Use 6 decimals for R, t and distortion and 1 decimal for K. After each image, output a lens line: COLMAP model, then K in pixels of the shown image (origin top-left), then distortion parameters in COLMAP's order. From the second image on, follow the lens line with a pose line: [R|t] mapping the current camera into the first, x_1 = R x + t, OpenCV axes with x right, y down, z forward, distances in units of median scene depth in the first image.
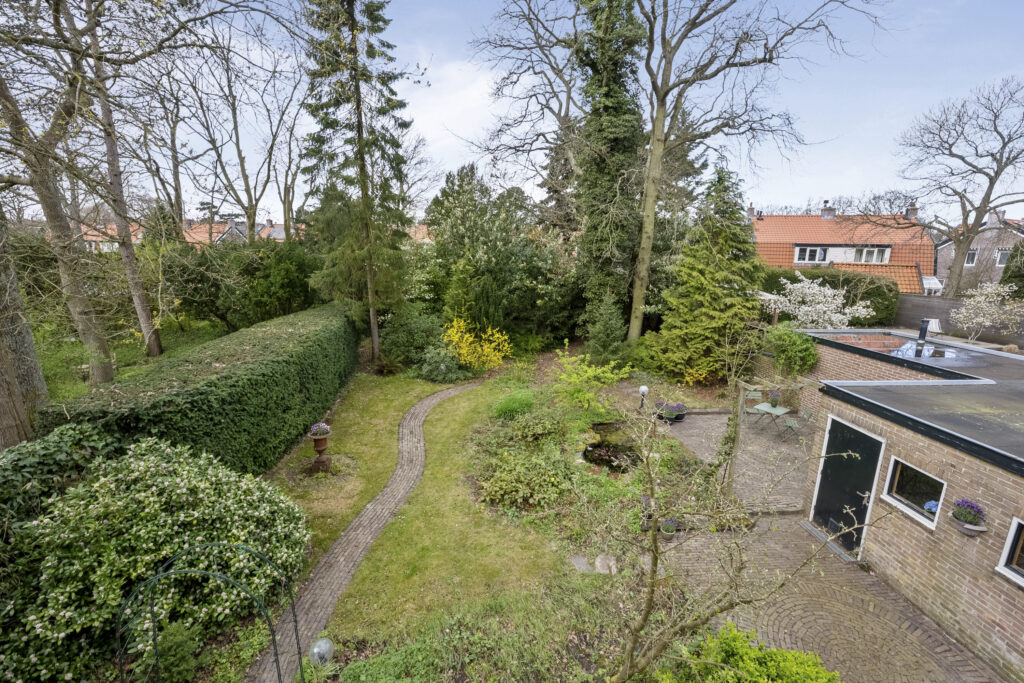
lens RADIAL K [[421.9, 0, 518.6], [0, 421.9, 343.6], [0, 0, 1]] dist [-0.010791, -0.000038]
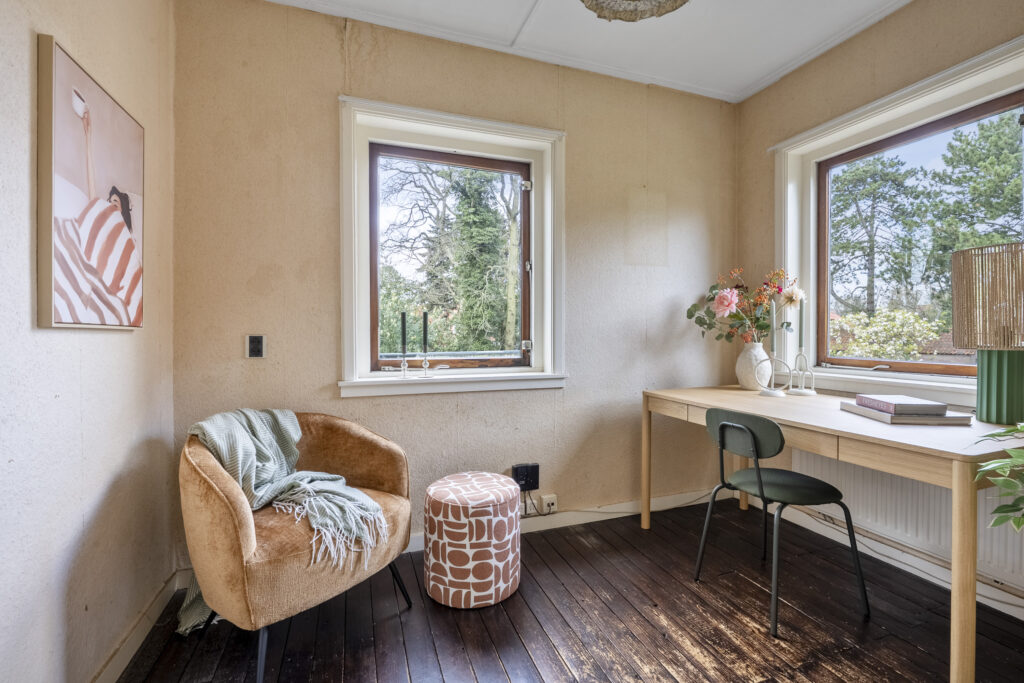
lens RADIAL K [[447.6, 0, 512.0], [0, 447.6, 341.5], [0, 0, 1]] dist [-0.000796, -0.000059]
pose [[0.963860, -0.023499, 0.265371, -0.065188], [0.072521, 0.981629, -0.176480, 0.079044], [-0.256349, 0.189347, 0.947857, -0.314402]]
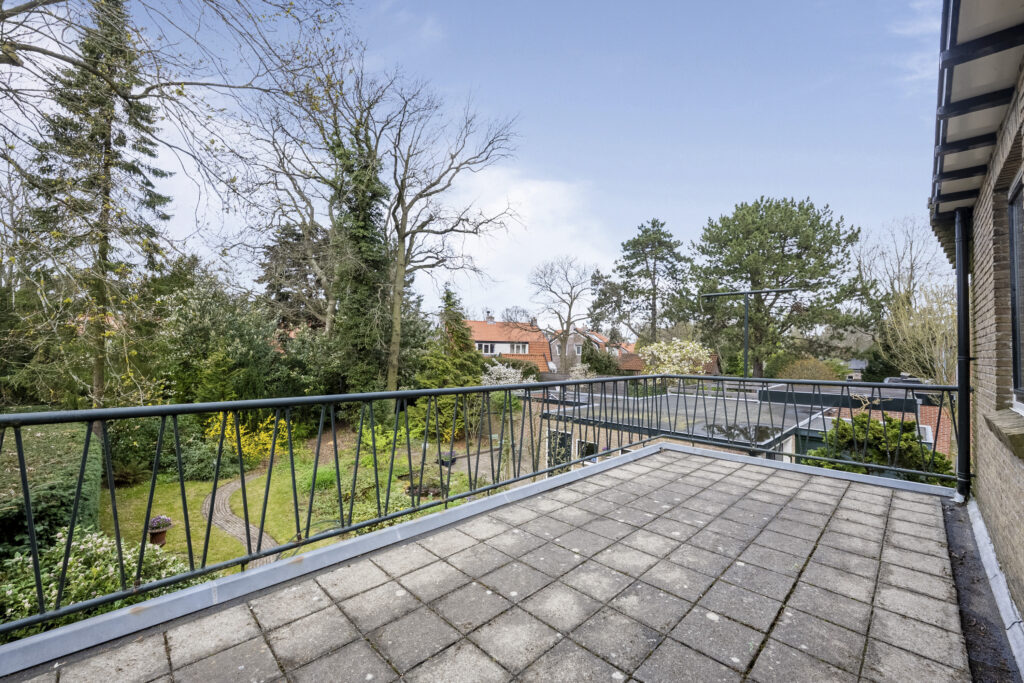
lens RADIAL K [[414.6, 0, 517.1], [0, 414.6, 344.4], [0, 0, 1]] dist [-0.012065, 0.000363]
pose [[0.752685, 0.006802, 0.658345, -0.258955], [0.138665, 0.975879, -0.168619, 0.042428], [-0.643612, 0.218207, 0.733586, -0.160604]]
